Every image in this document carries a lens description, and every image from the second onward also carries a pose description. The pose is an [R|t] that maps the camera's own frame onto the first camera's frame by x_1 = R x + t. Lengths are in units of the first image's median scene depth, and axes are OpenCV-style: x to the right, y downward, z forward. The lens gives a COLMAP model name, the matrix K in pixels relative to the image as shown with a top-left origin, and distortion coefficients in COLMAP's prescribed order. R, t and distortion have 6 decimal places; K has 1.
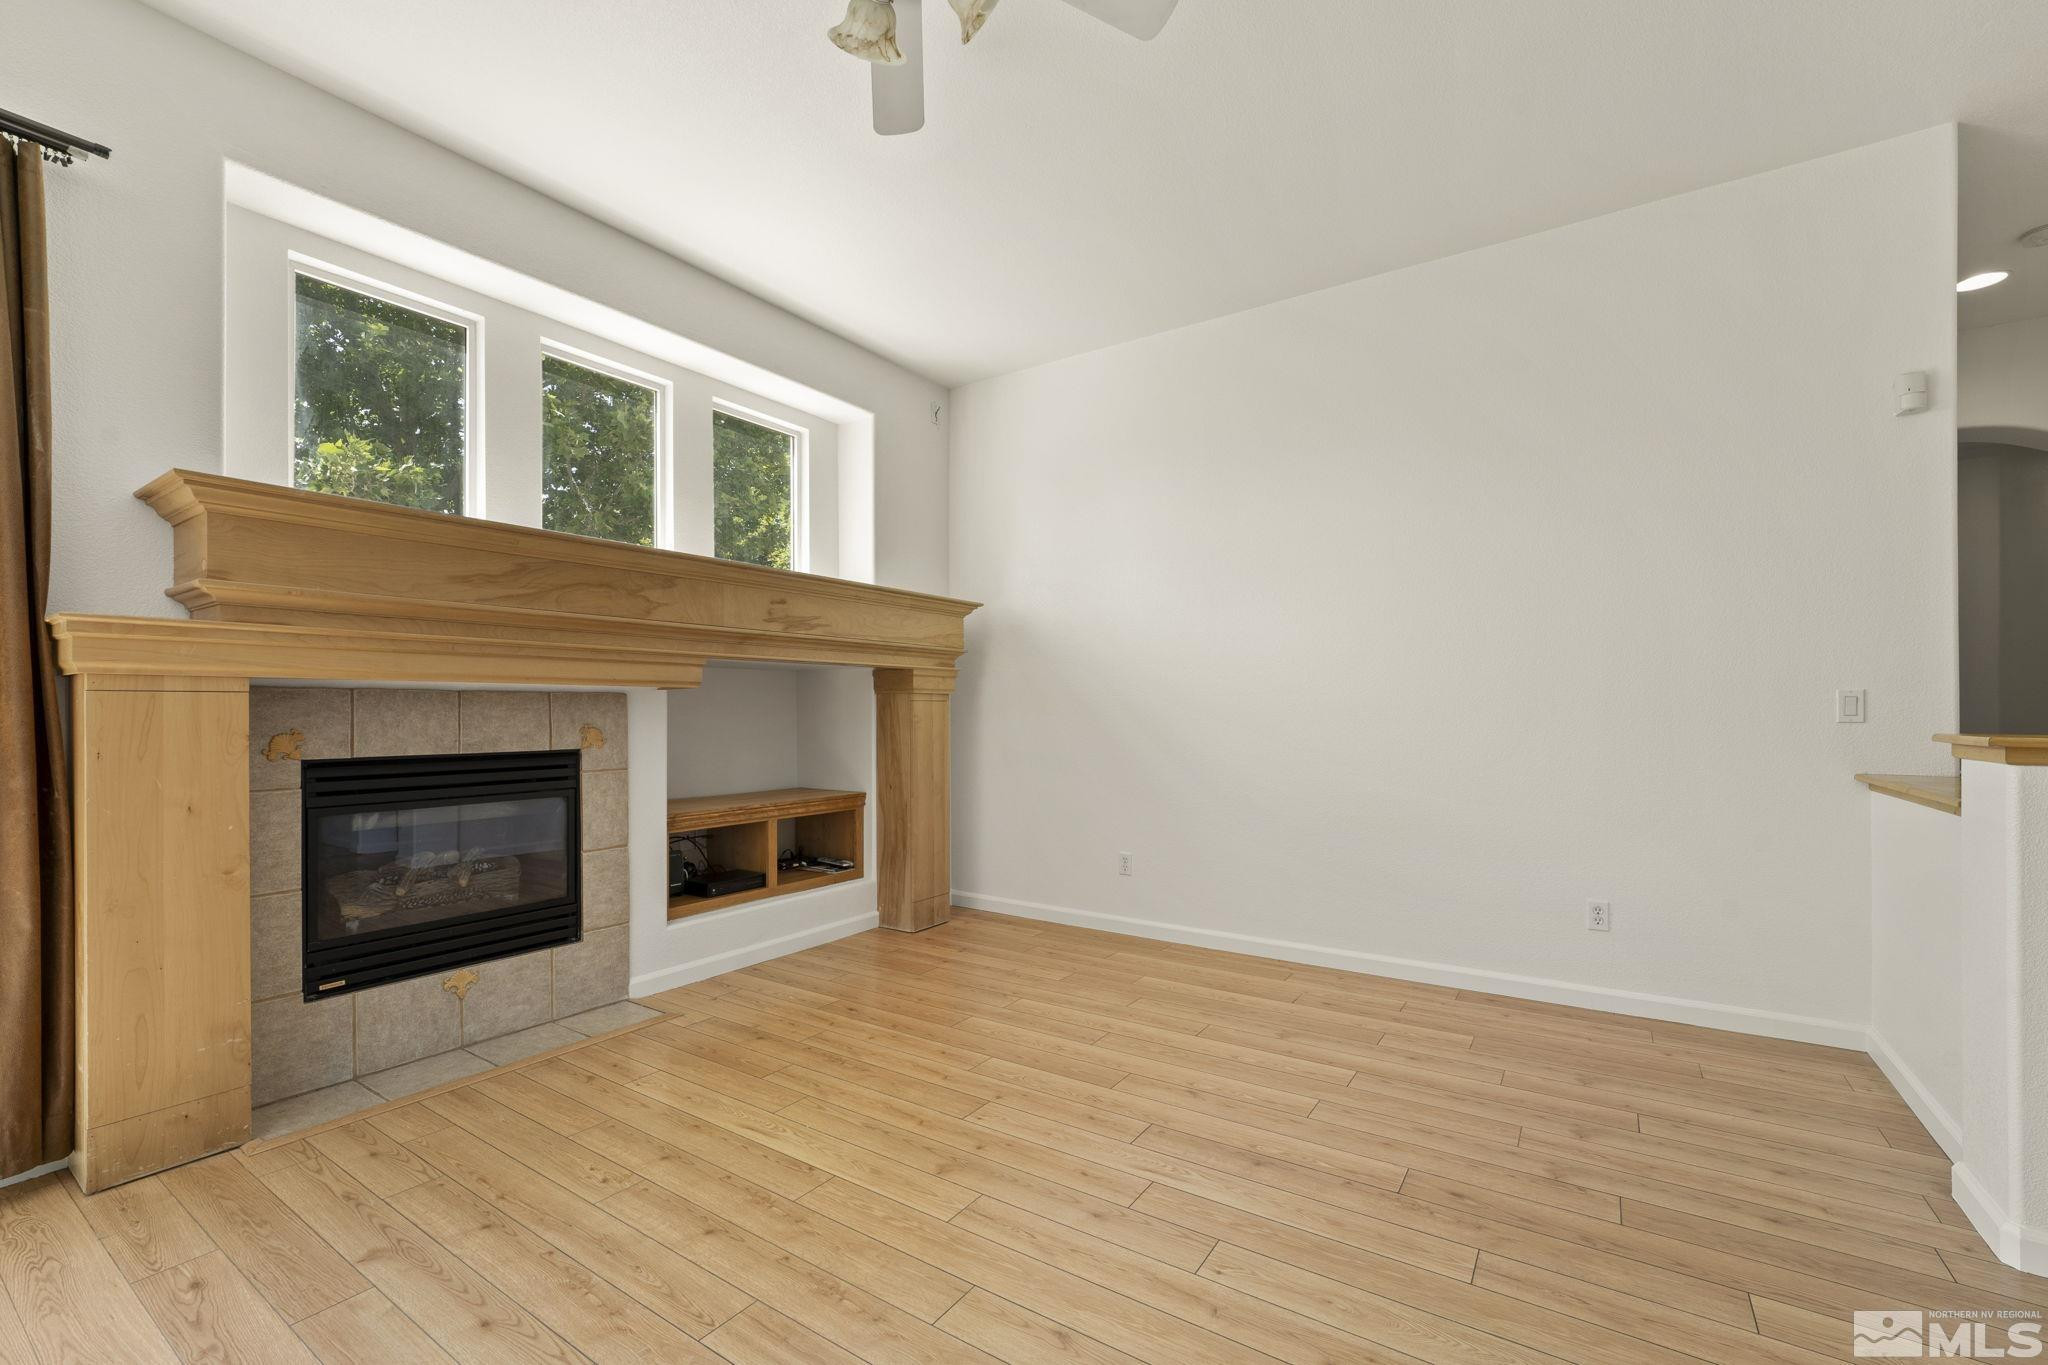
lens RADIAL K [[858.2, 0, 1029.2], [0, 858.2, 705.1], [0, 0, 1]] dist [-0.007130, 0.000917]
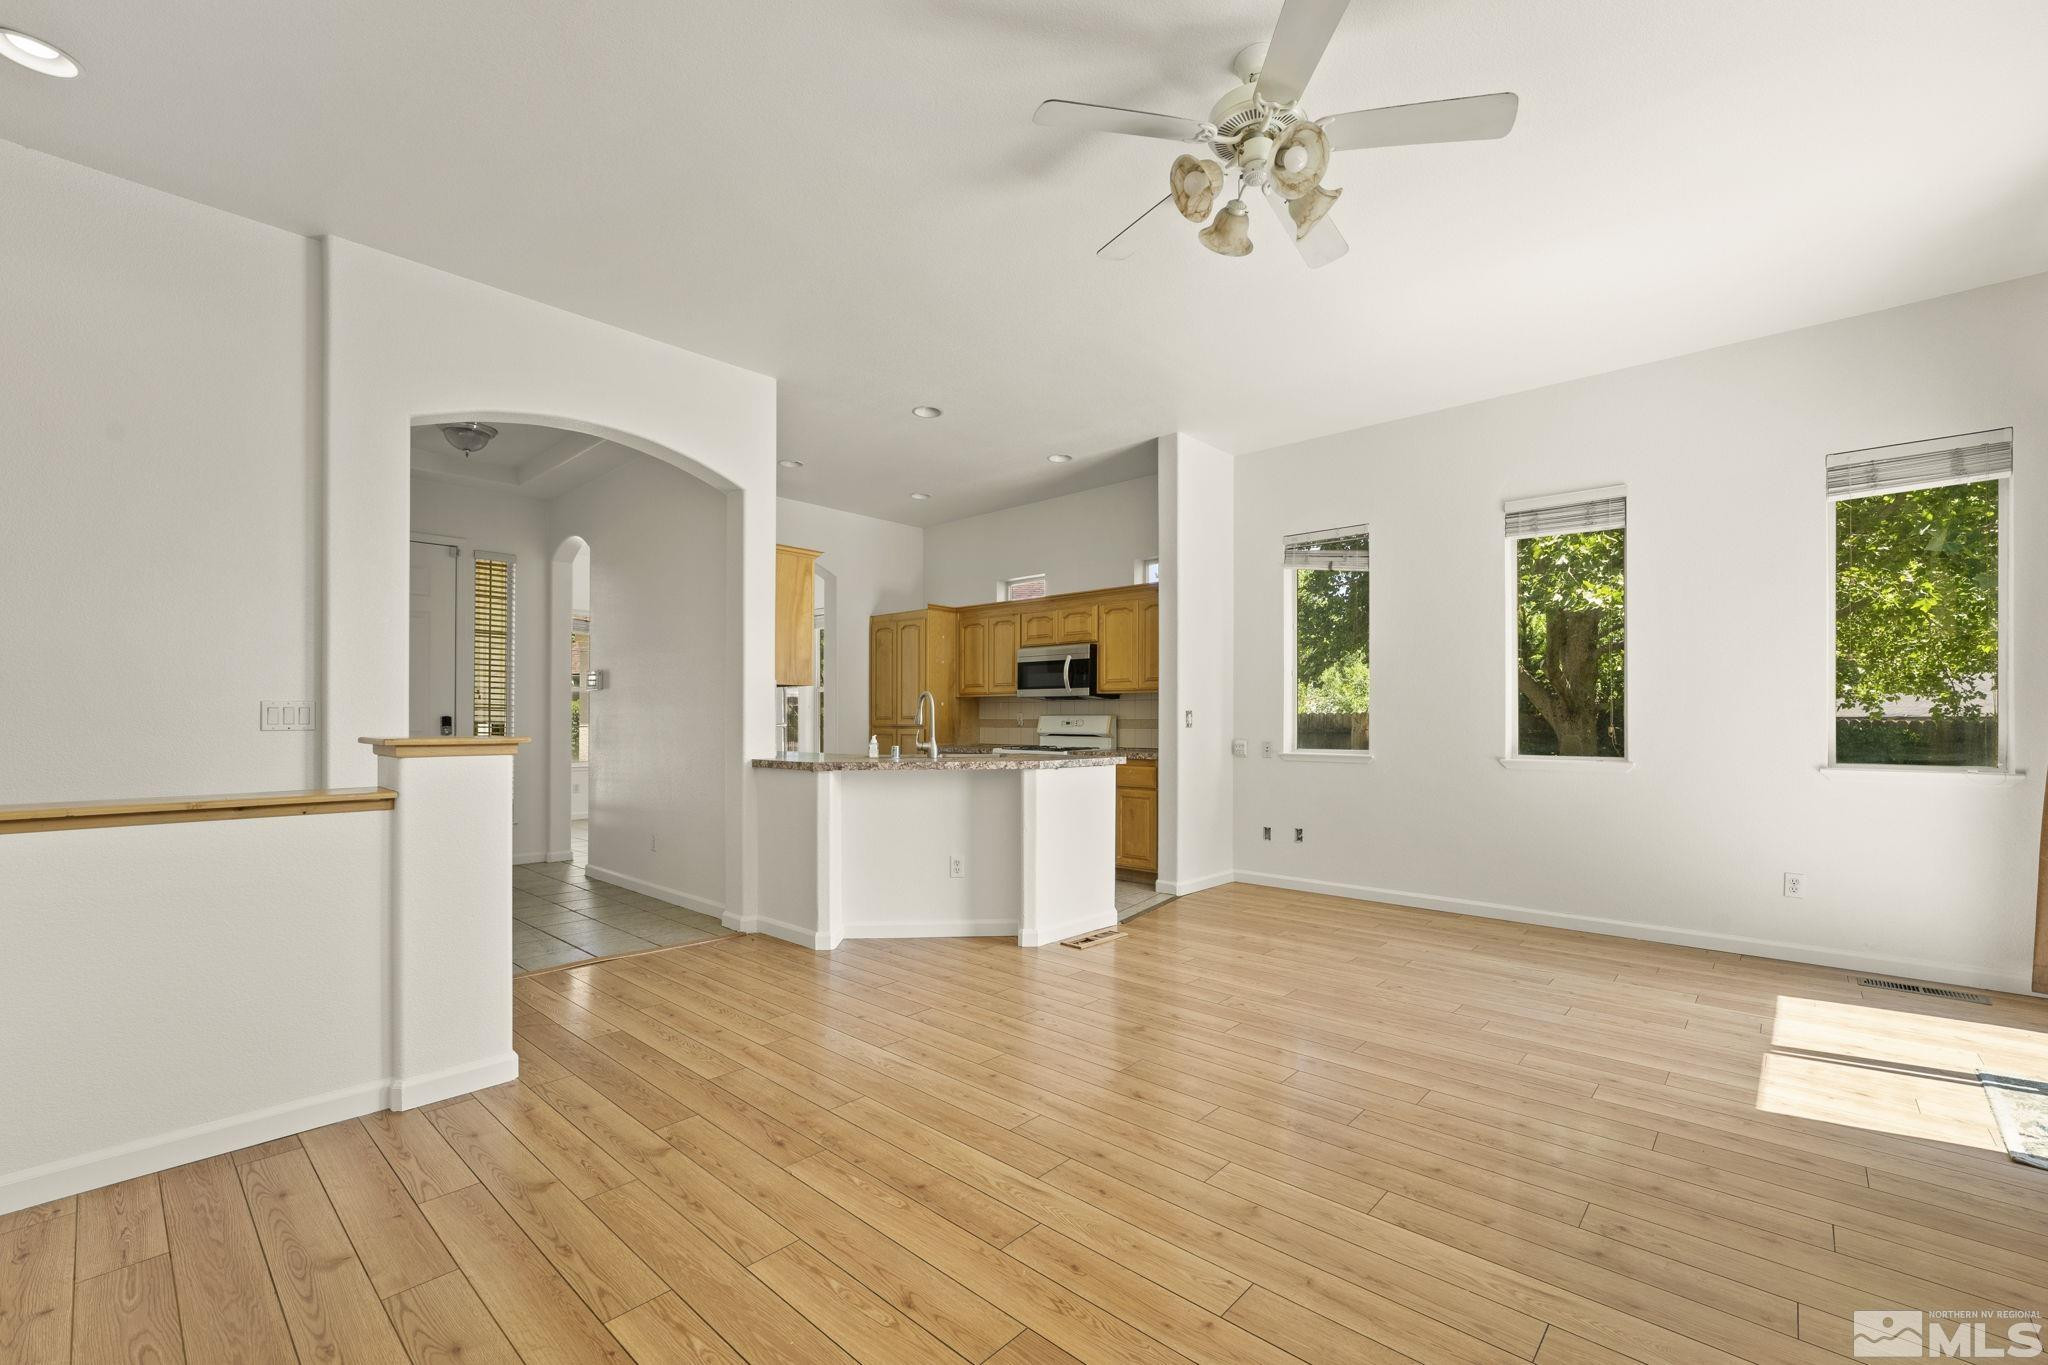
lens RADIAL K [[858.2, 0, 1023.8], [0, 858.2, 707.7], [0, 0, 1]] dist [-0.007130, 0.000917]
pose [[-0.988241, 0.000760, 0.152901, 0.002187], [-0.002446, 0.999781, -0.020773, 0.009364], [-0.152883, -0.020903, -0.988023, 1.458349]]
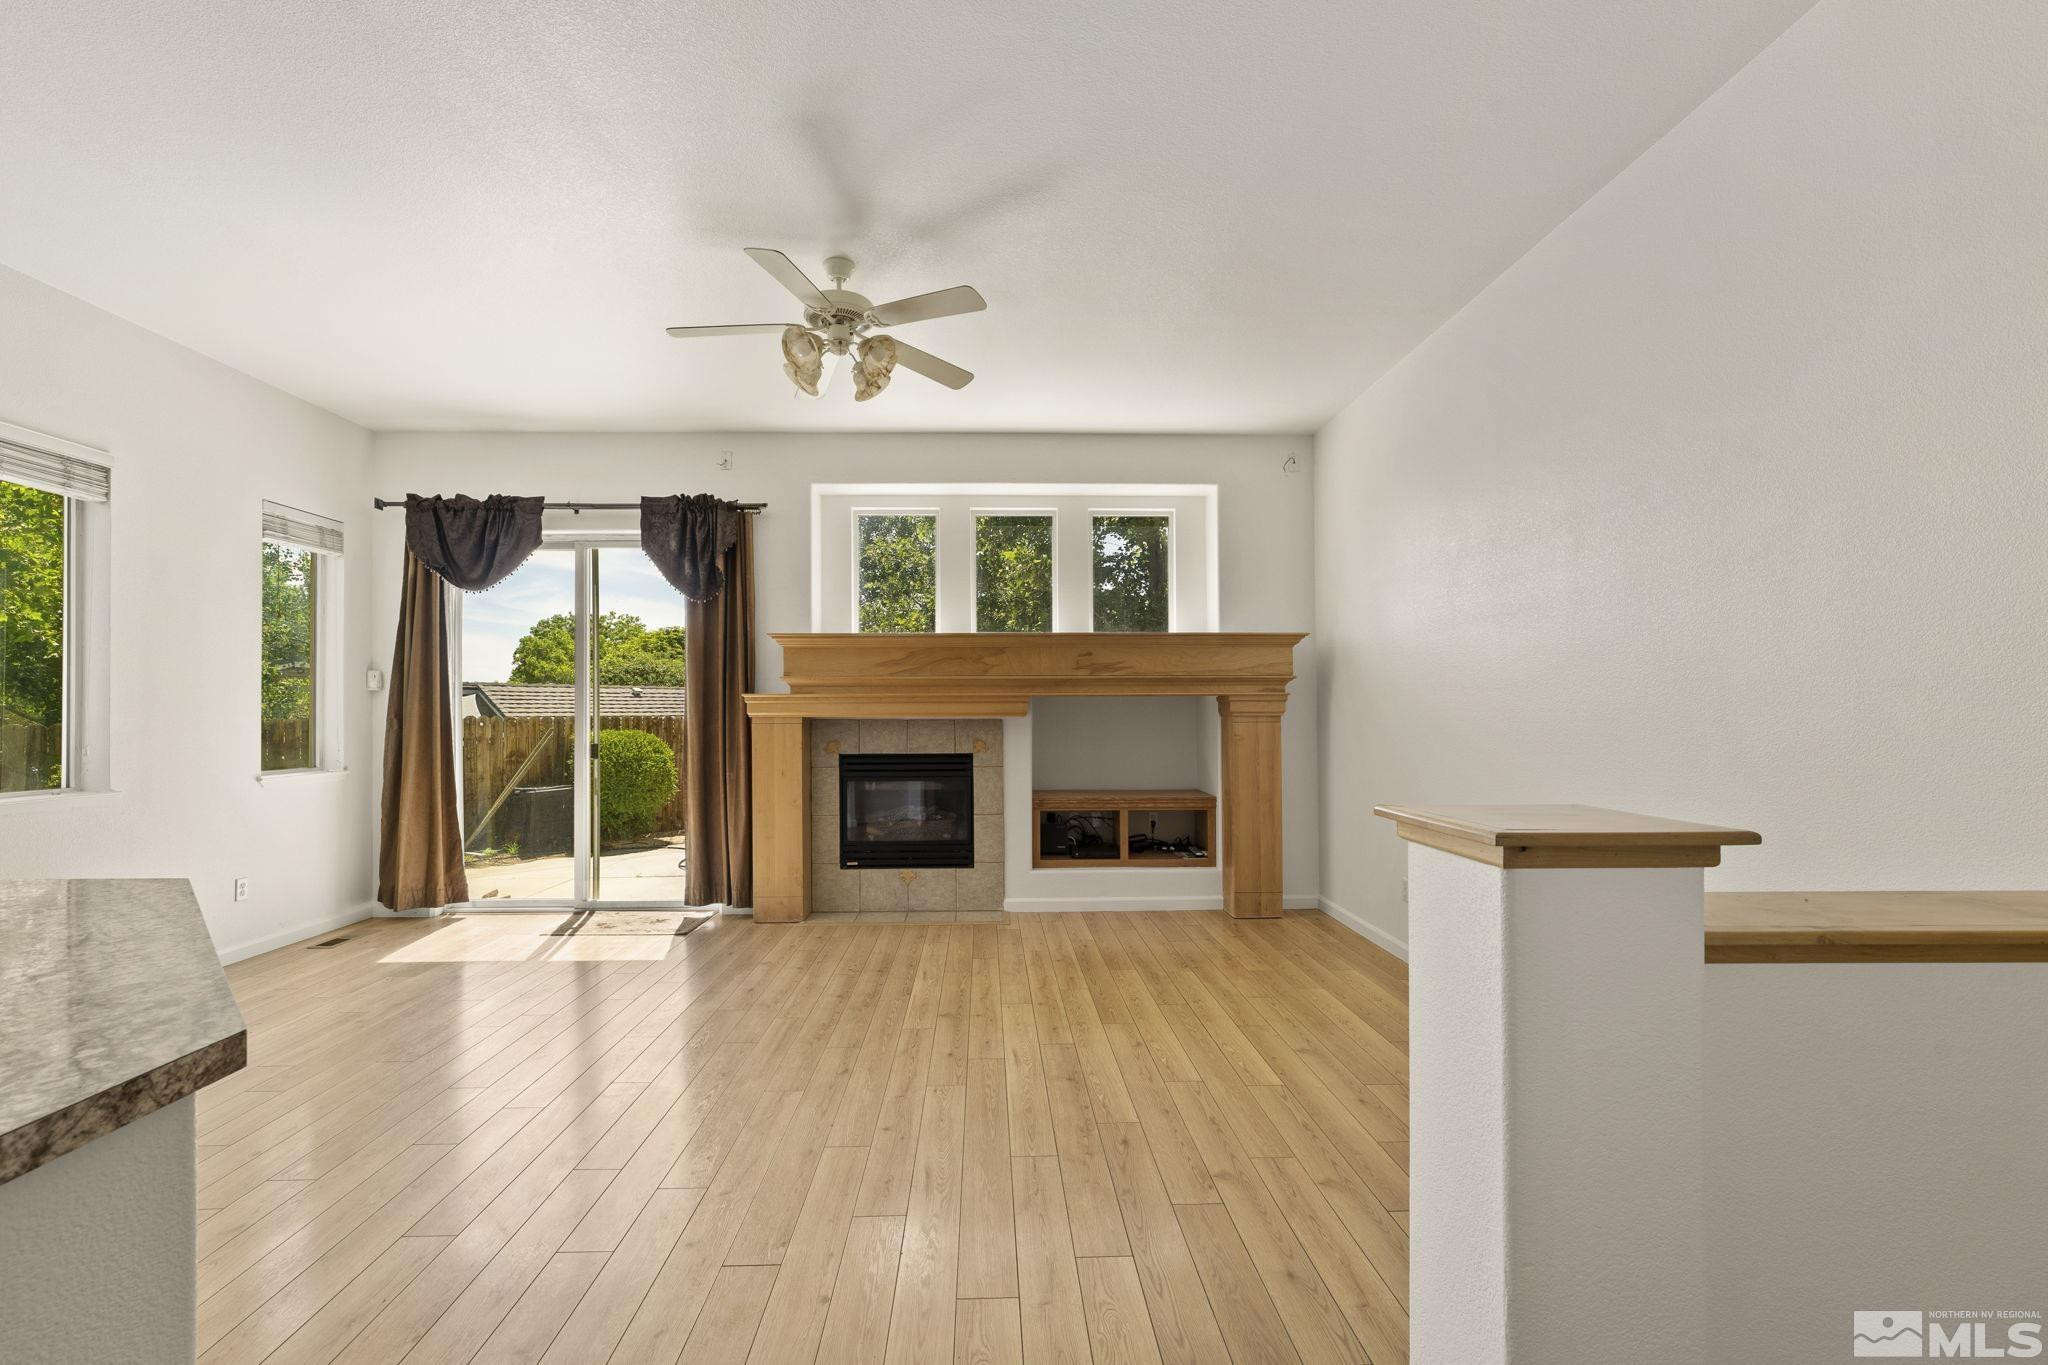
lens RADIAL K [[858.2, 0, 1017.1], [0, 858.2, 699.2], [0, 0, 1]] dist [-0.007130, 0.000917]
pose [[0.584192, -0.012260, -0.811523, 0.995002], [0.007567, 0.999925, -0.009658, -0.042052], [0.811580, -0.000499, 0.584241, 0.100682]]
